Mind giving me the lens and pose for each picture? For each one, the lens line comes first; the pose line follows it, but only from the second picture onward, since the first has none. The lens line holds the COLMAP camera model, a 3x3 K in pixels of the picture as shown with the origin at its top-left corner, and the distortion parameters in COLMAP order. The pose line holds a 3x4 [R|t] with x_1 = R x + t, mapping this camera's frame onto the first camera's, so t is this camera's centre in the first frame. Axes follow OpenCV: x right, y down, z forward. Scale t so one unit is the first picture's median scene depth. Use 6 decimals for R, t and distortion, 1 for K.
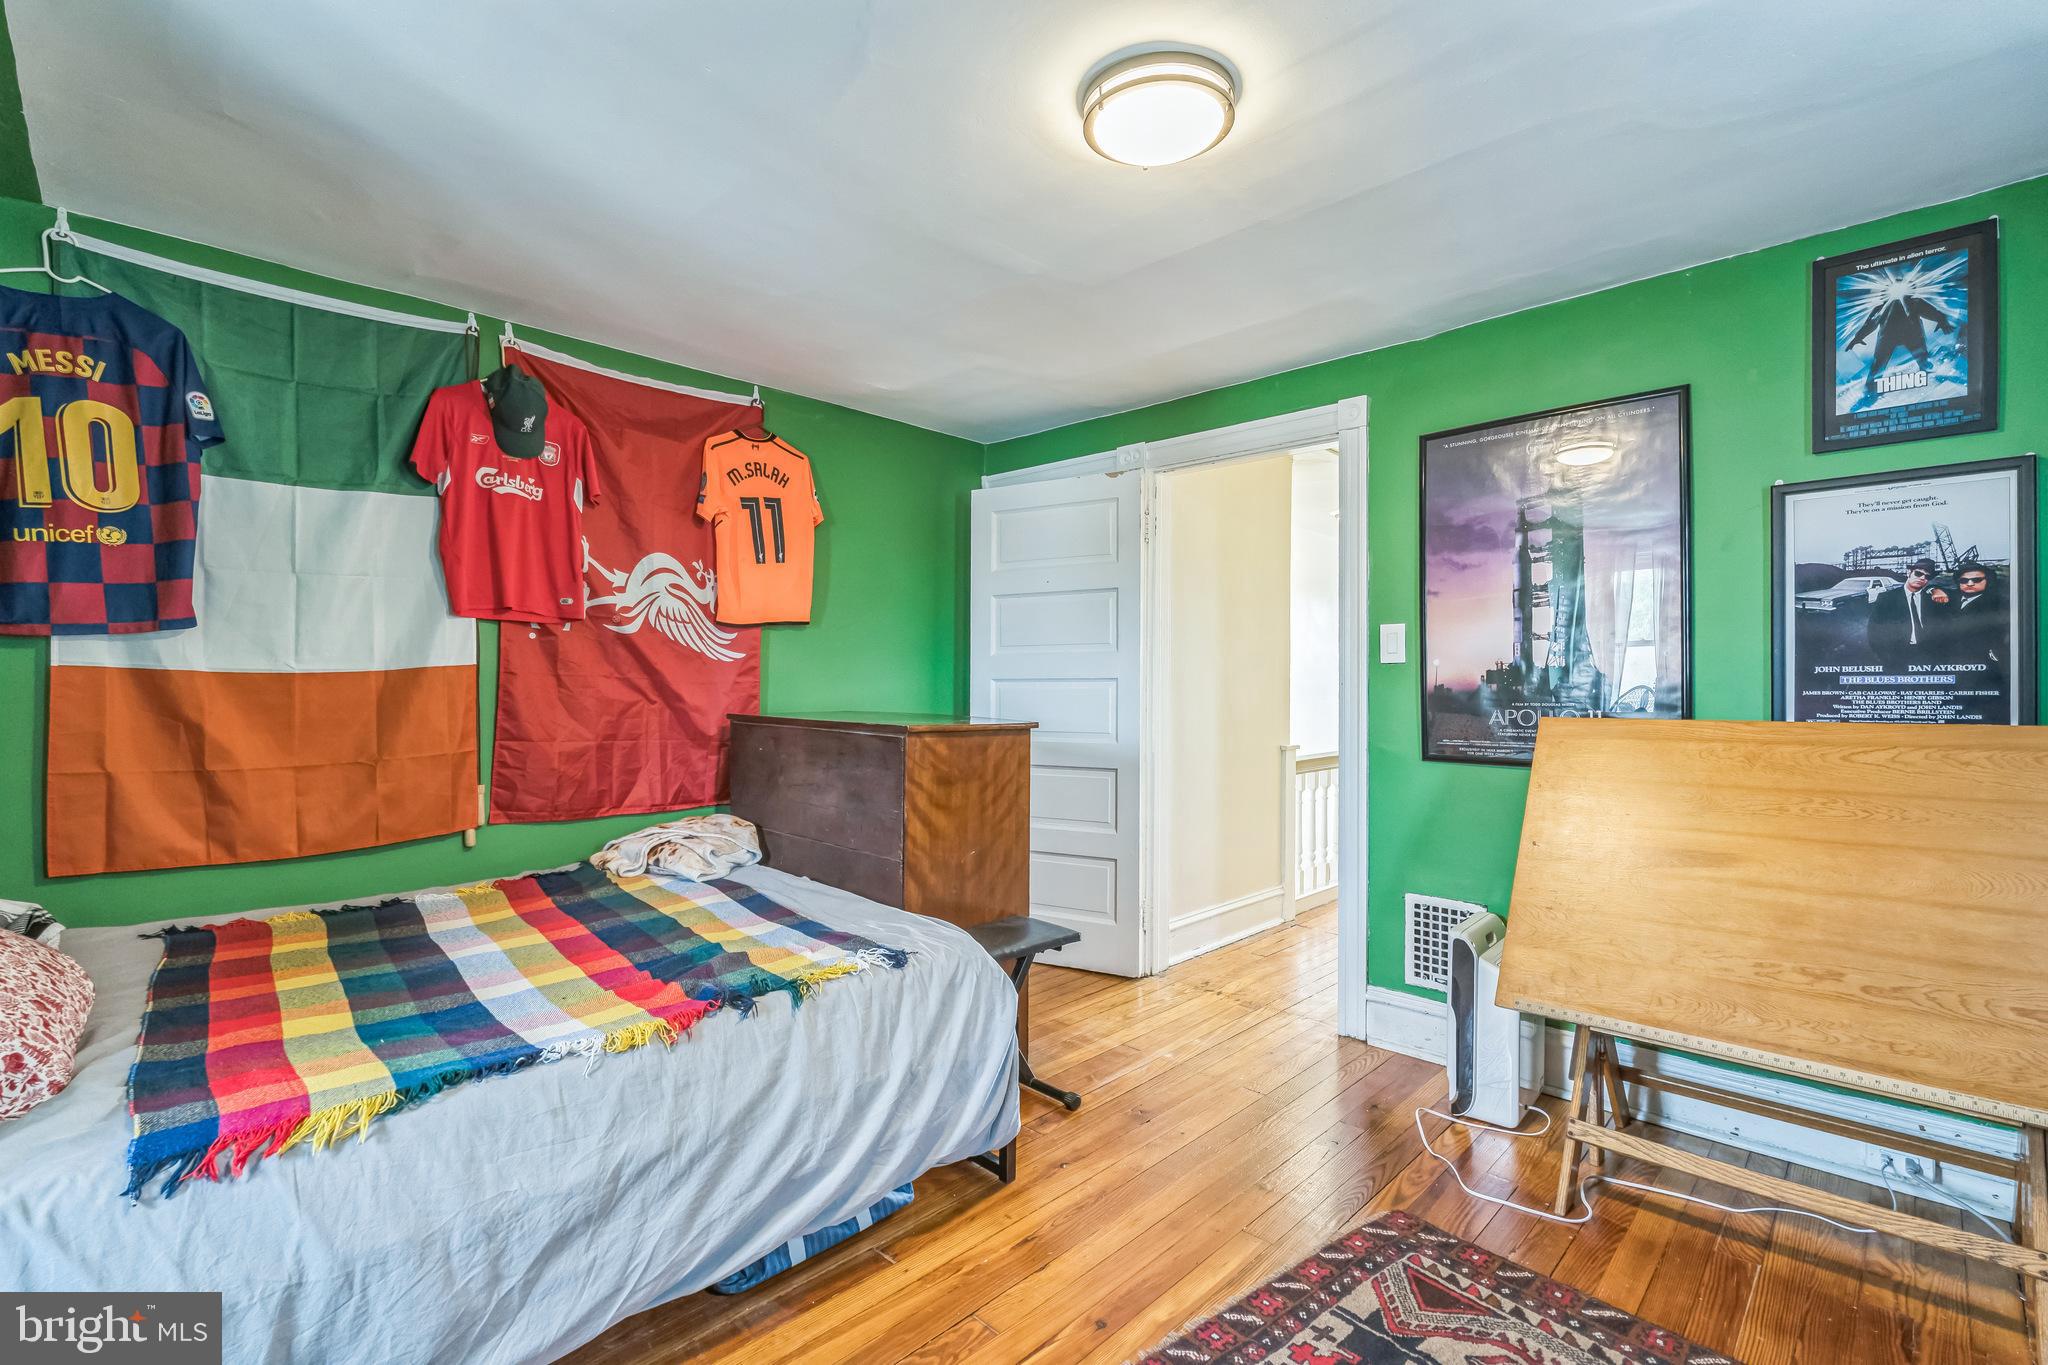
lens RADIAL K [[927.5, 0, 1025.9], [0, 927.5, 696.3], [0, 0, 1]] dist [-0.001774, -0.000345]
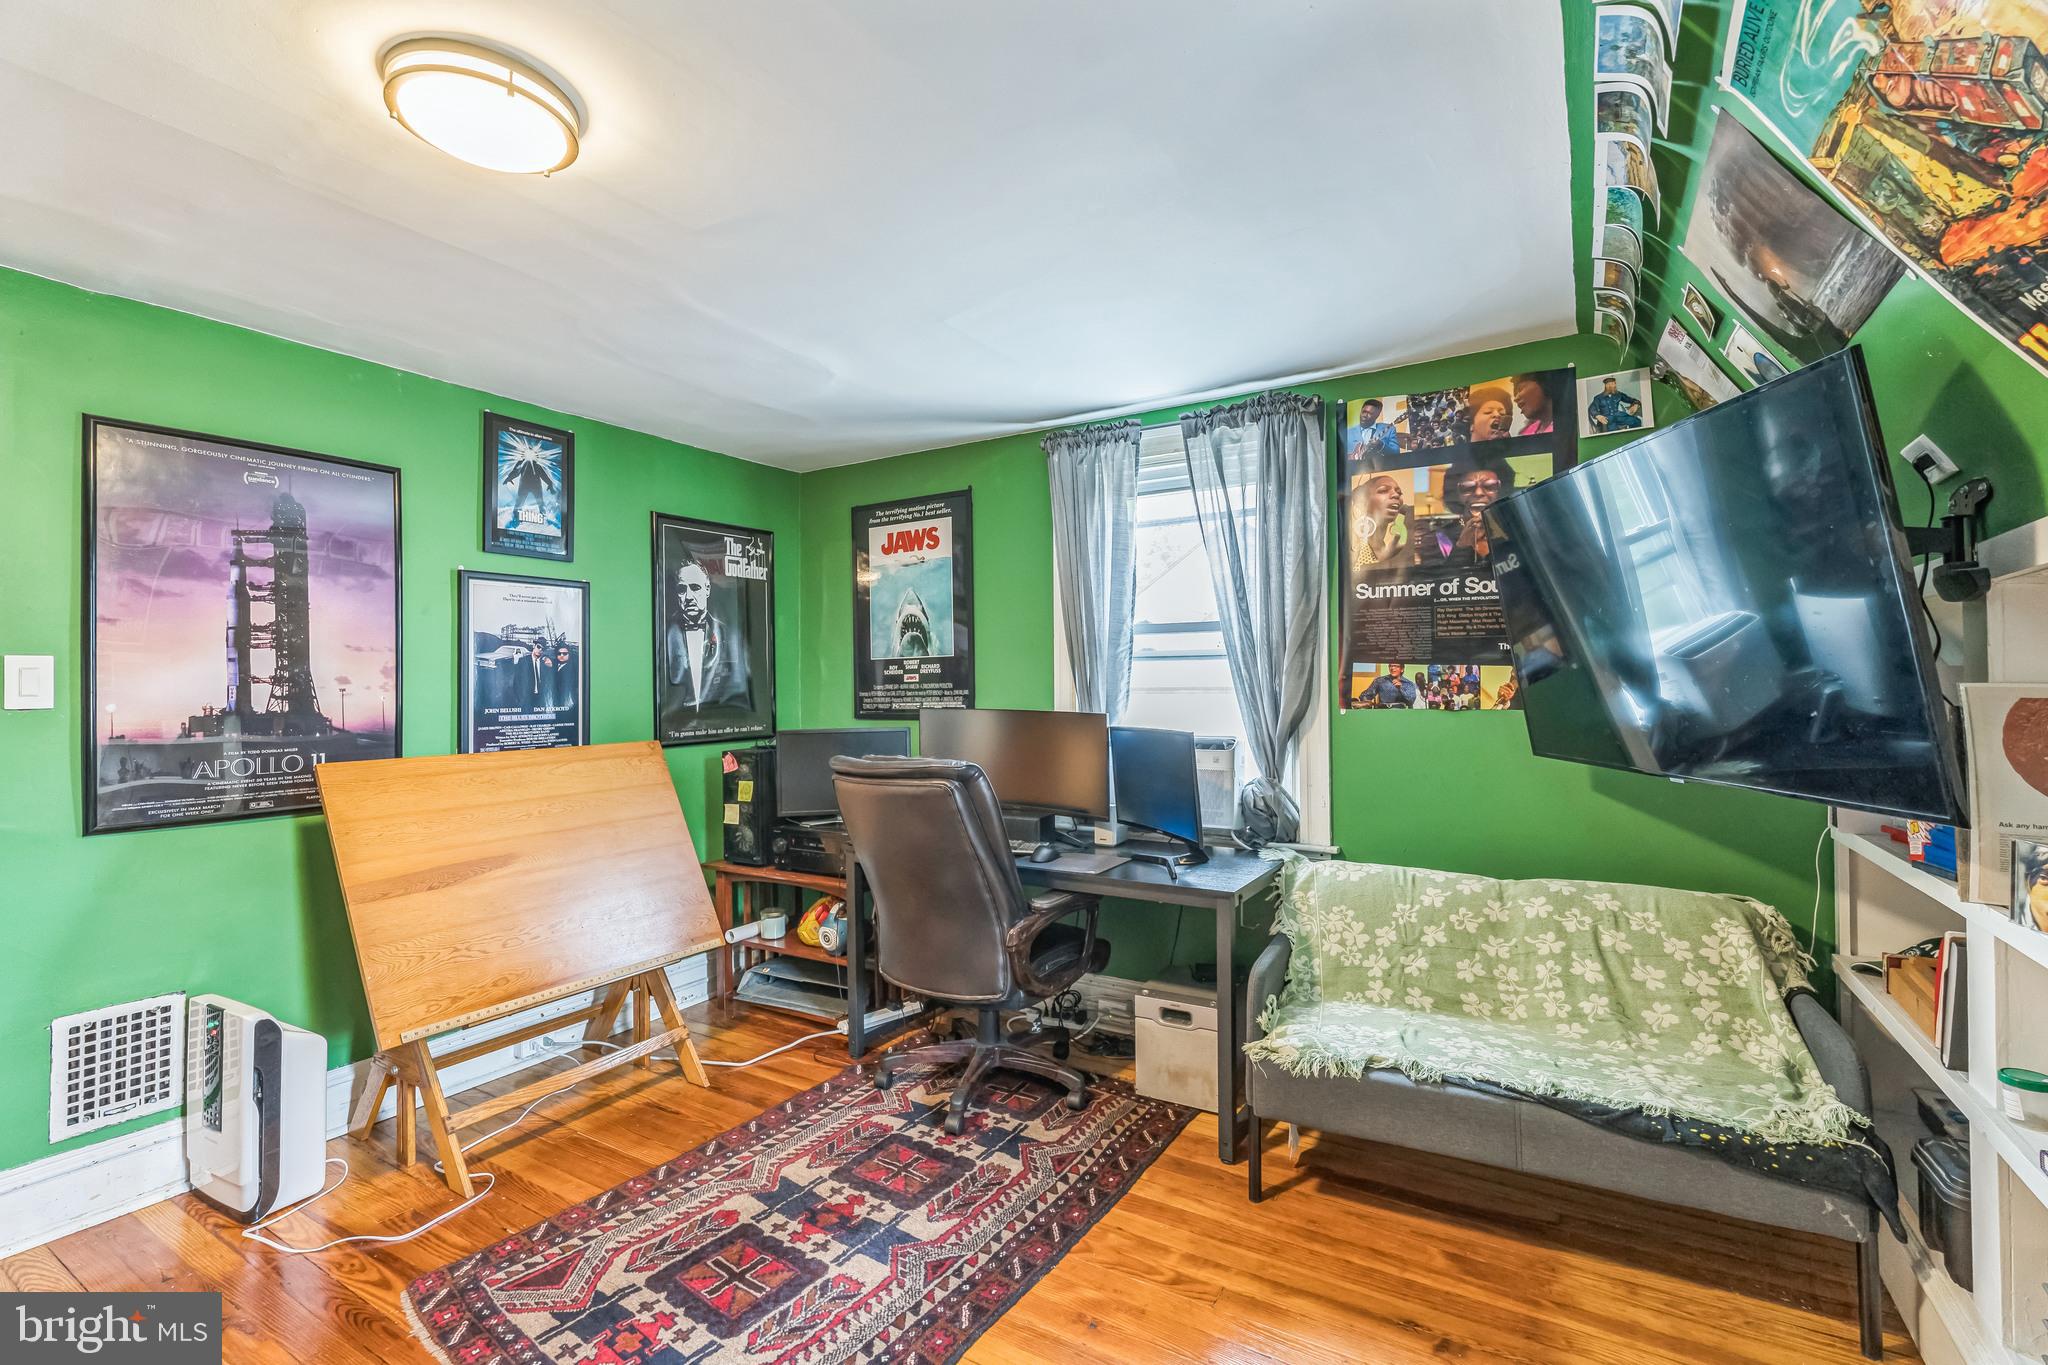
lens RADIAL K [[901.7, 0, 1024.0], [0, 901.7, 682.5], [0, 0, 1]] dist [-0.000477, -0.000014]
pose [[-0.217531, 0.005158, 0.976040, -0.629325], [0.017934, 0.999838, -0.001286, -0.057245], [-0.975889, 0.017225, -0.217588, 0.540250]]
